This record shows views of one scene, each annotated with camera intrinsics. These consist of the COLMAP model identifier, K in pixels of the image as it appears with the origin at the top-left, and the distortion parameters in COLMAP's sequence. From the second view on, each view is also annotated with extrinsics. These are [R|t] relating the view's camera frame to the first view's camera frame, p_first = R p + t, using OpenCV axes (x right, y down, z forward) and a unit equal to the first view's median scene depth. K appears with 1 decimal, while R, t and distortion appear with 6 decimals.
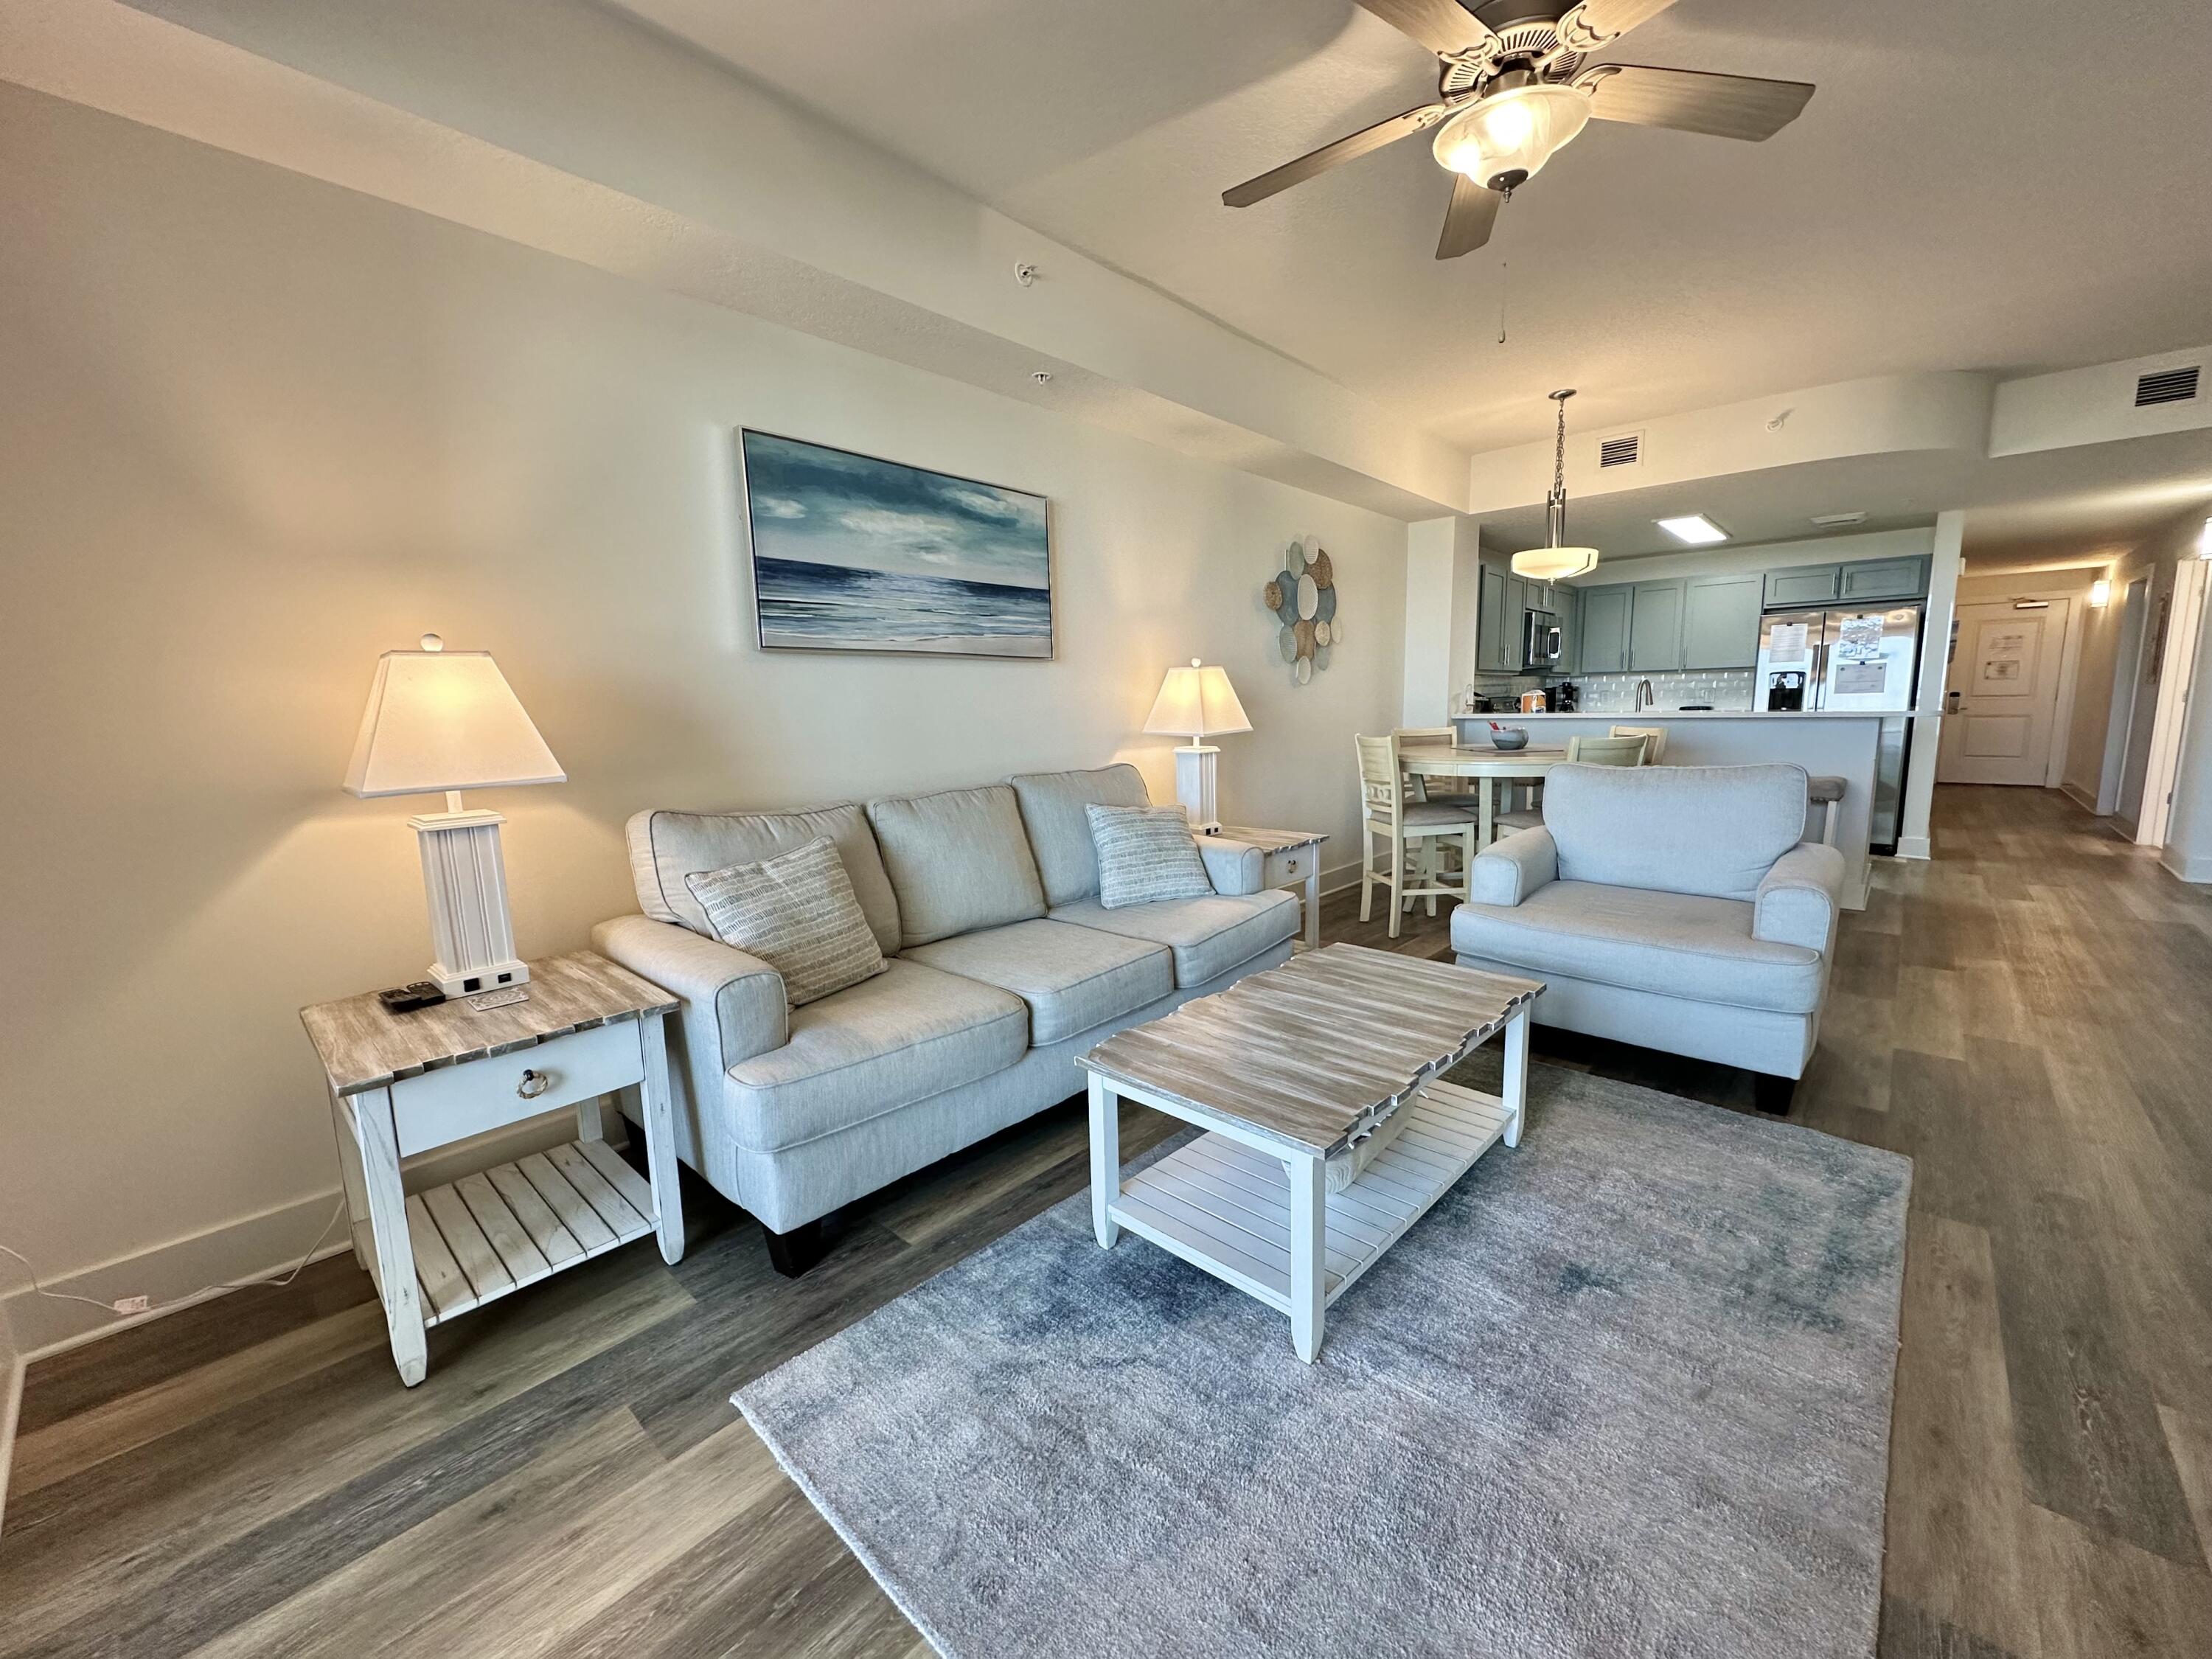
lens RADIAL K [[880.1, 0, 1095.1], [0, 880.1, 839.7], [0, 0, 1]] dist [0.000116, 0.000037]
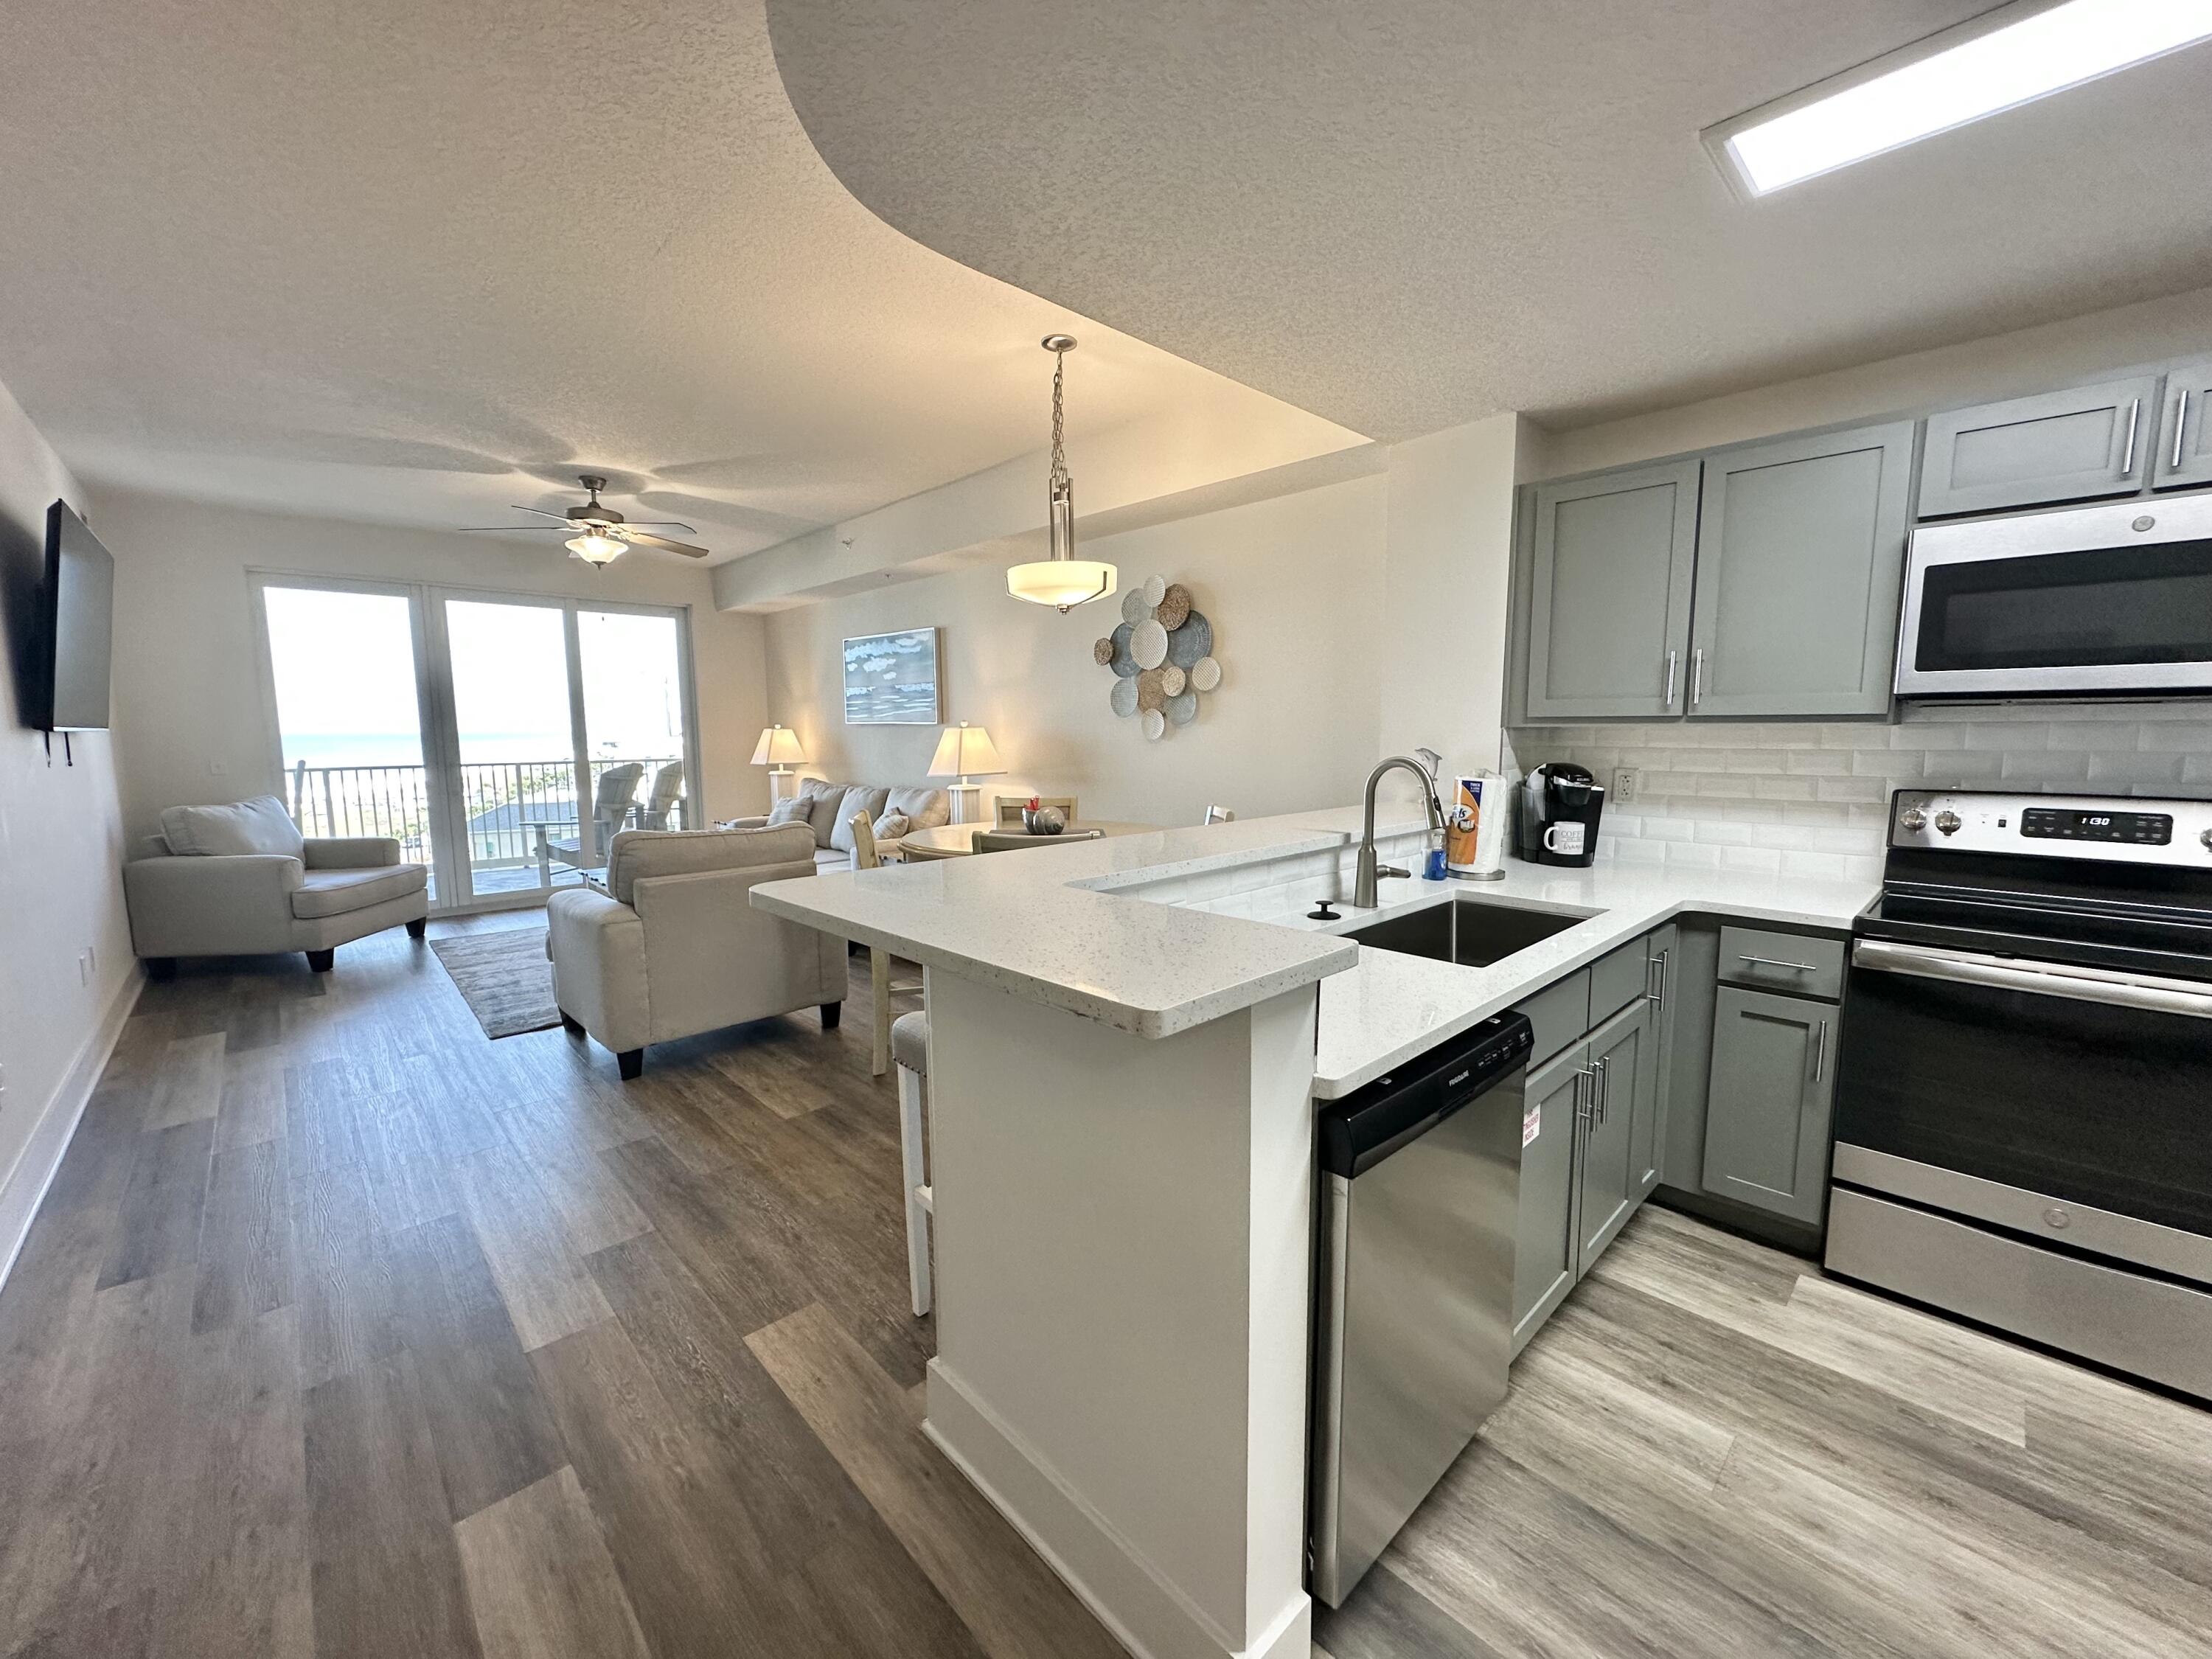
lens RADIAL K [[880.1, 0, 1109.1], [0, 880.1, 827.7], [0, 0, 1]] dist [0.000116, 0.000037]
pose [[-0.056708, 0.134976, -0.989225, 1.179921], [-0.149703, 0.978468, 0.142090, -0.218212], [0.987103, 0.156148, -0.035281, 1.039794]]
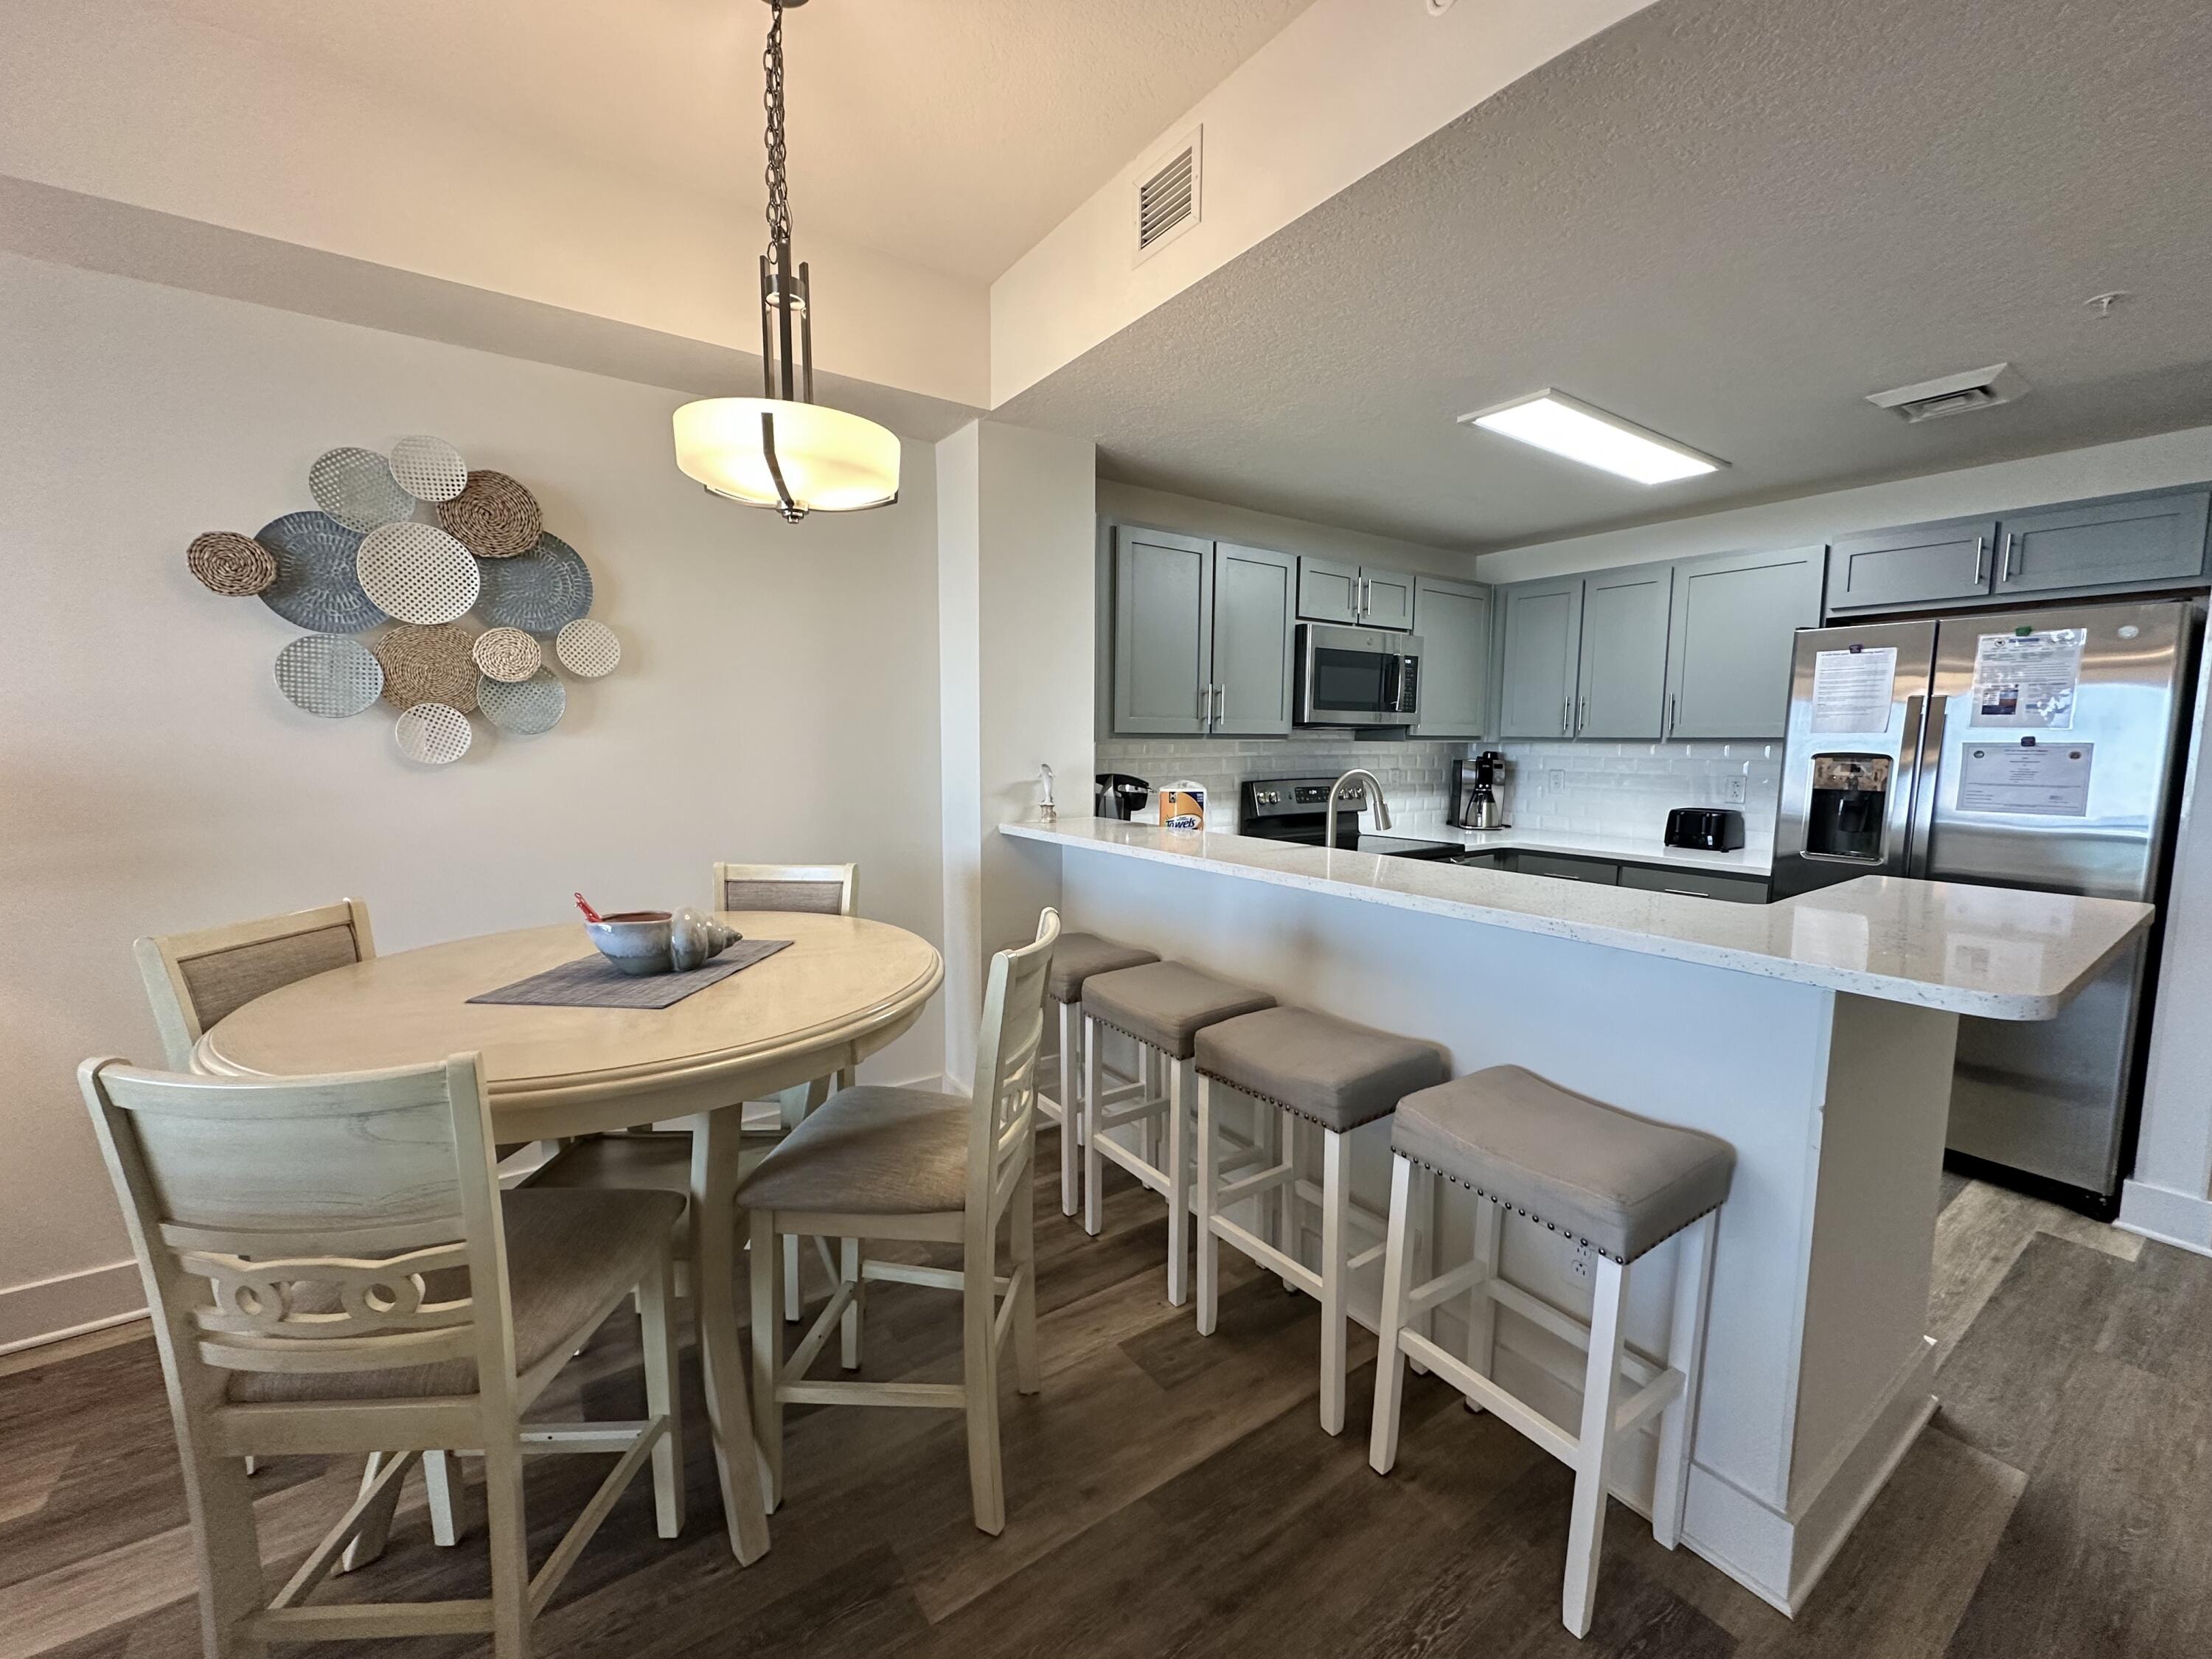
lens RADIAL K [[880.1, 0, 1109.6], [0, 880.1, 831.3], [0, 0, 1]] dist [0.000116, 0.000037]
pose [[0.976664, 0.046690, -0.209638, 0.696990], [-0.056687, 0.997511, -0.041930, -0.149154], [0.207158, 0.052835, 0.976880, 0.654911]]
